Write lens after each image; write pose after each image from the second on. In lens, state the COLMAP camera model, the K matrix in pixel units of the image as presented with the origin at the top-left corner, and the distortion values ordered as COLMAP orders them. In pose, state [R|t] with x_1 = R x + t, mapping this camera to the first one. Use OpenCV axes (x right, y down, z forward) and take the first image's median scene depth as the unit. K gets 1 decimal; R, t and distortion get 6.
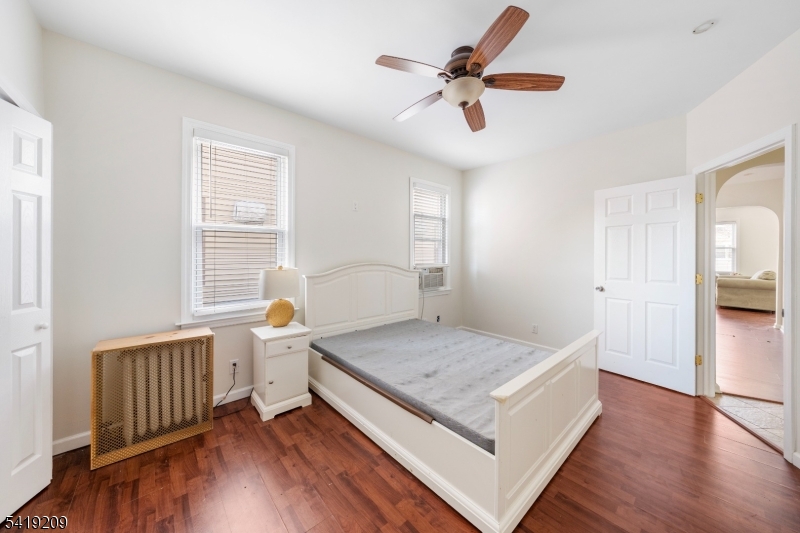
lens RADIAL K [[277.7, 0, 400.6], [0, 277.7, 256.1], [0, 0, 1]] dist [-0.001371, -0.000083]
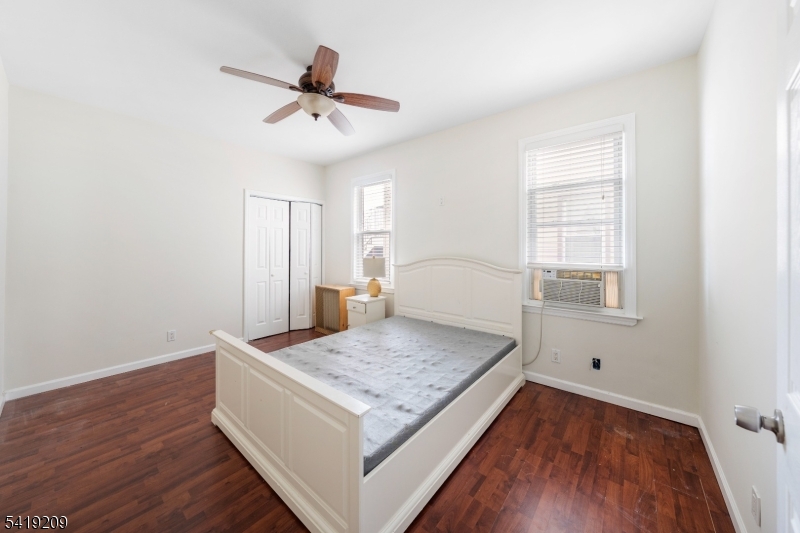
lens RADIAL K [[294.9, 0, 412.6], [0, 294.9, 246.2], [0, 0, 1]] dist [-0.000690, -0.000093]
pose [[0.156344, -0.009886, -0.987653, 0.925462], [-0.004431, 0.999933, -0.010711, -0.001183], [0.987693, 0.006051, 0.156289, 0.759649]]
